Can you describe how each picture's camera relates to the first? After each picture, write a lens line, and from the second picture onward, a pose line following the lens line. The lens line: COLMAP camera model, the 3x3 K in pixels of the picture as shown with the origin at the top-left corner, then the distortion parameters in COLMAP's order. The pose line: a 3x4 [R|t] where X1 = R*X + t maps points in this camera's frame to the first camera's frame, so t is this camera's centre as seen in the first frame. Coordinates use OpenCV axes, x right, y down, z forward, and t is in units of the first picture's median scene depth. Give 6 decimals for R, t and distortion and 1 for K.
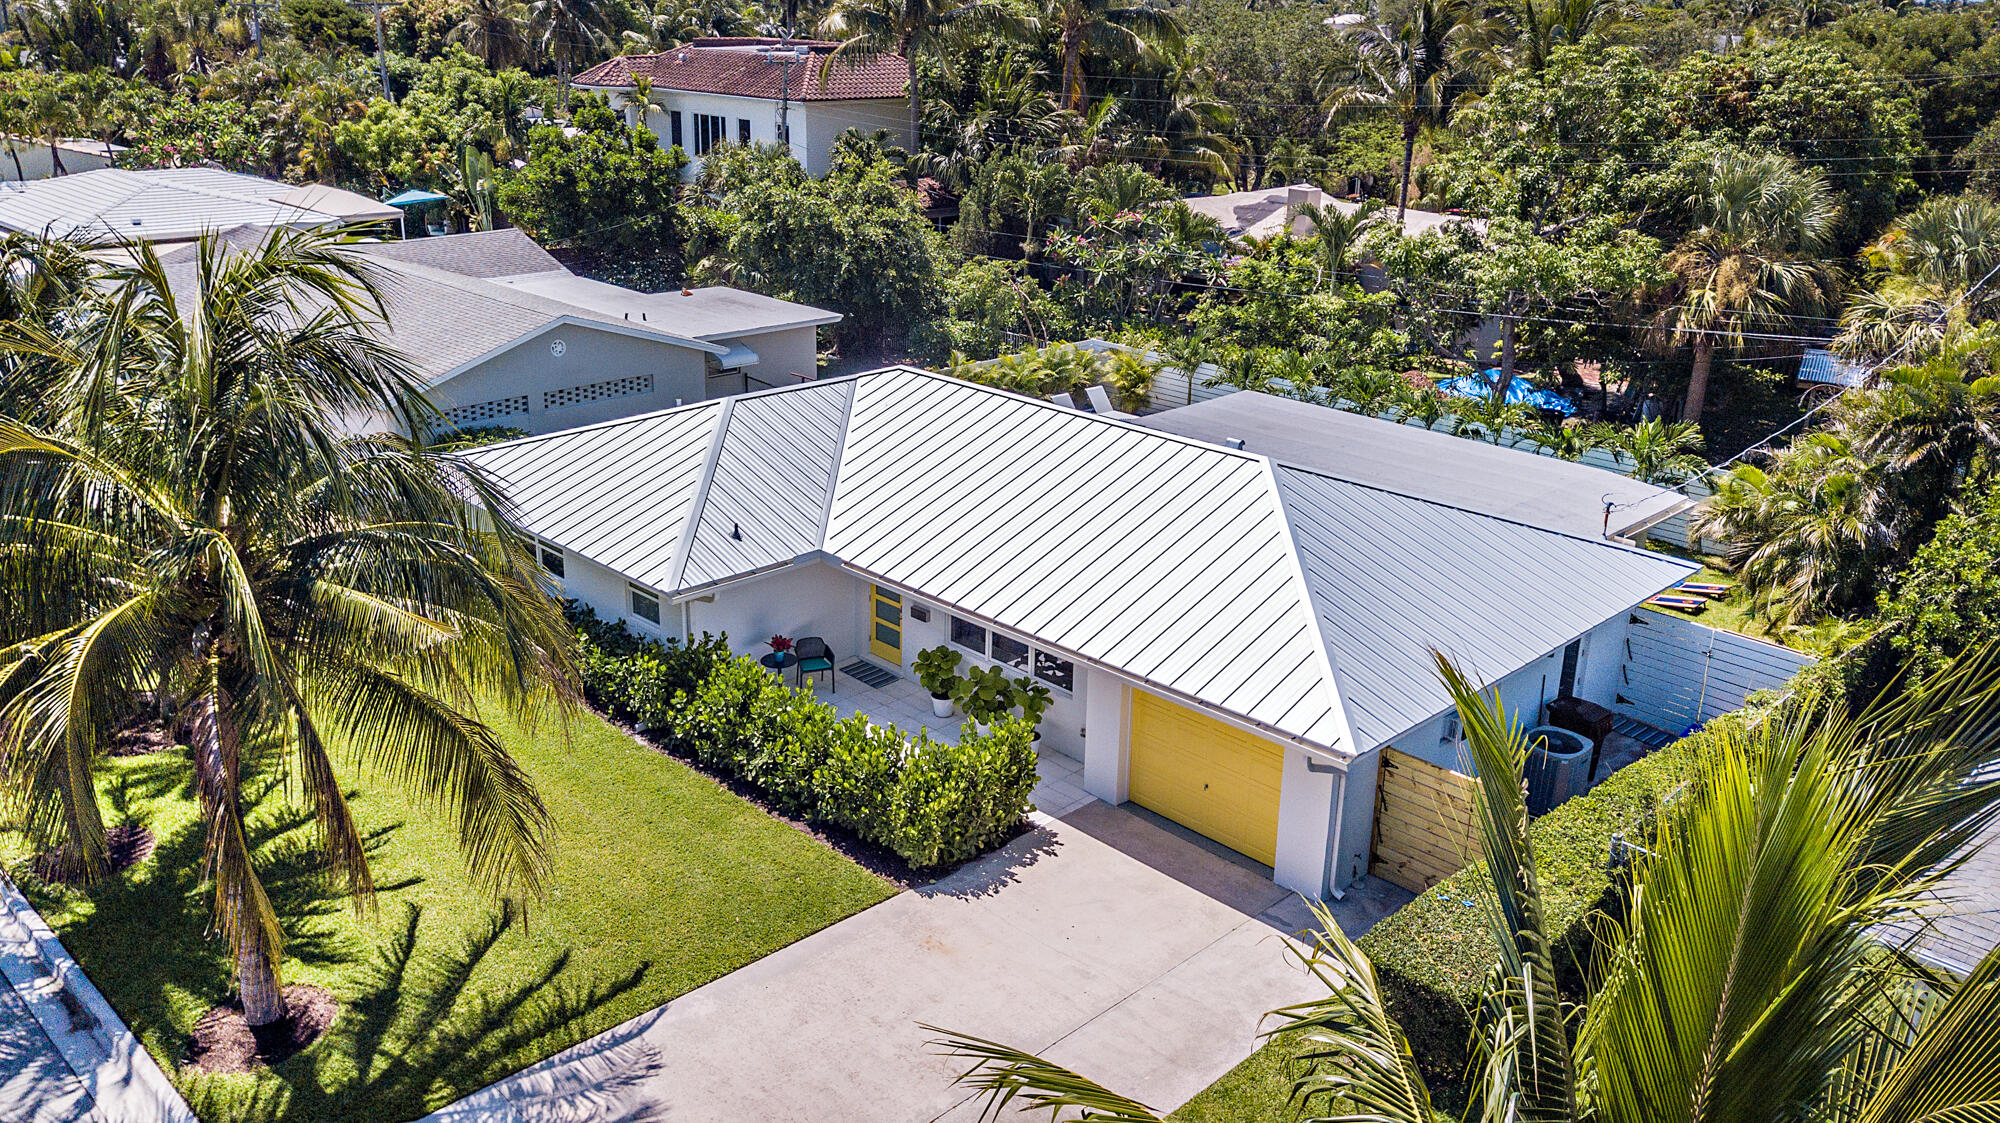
lens RADIAL K [[1632.3, 0, 1000.0], [0, 1632.3, 561.5], [0, 0, 1]] dist [0.004654, 0.000875]
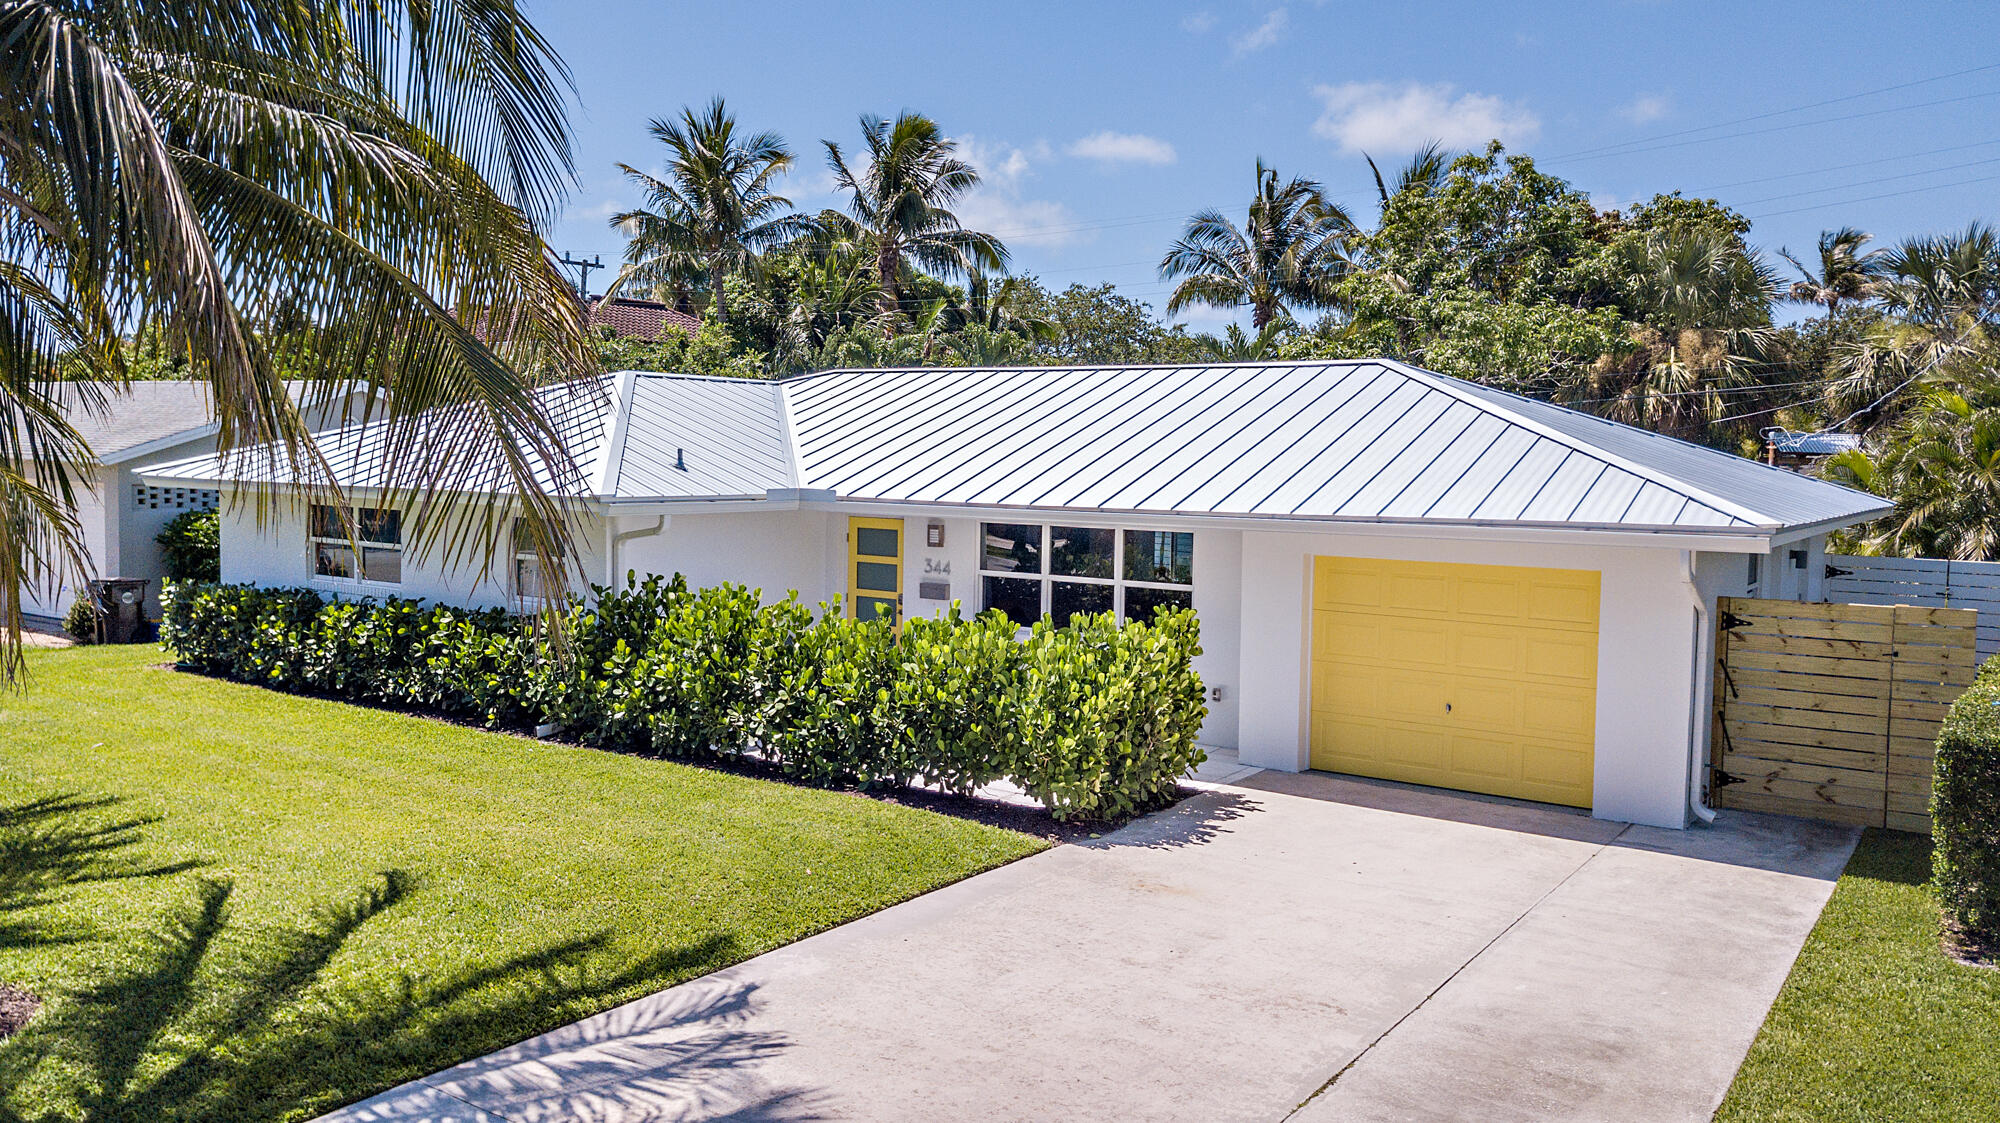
lens RADIAL K [[1632.3, 0, 1000.0], [0, 1632.3, 561.5], [0, 0, 1]] dist [0.004654, 0.000875]
pose [[0.984329, -0.025083, 0.174546, -0.180217], [0.066511, 0.969534, -0.235756, 0.237049], [-0.163315, 0.243670, 0.956009, 0.388976]]
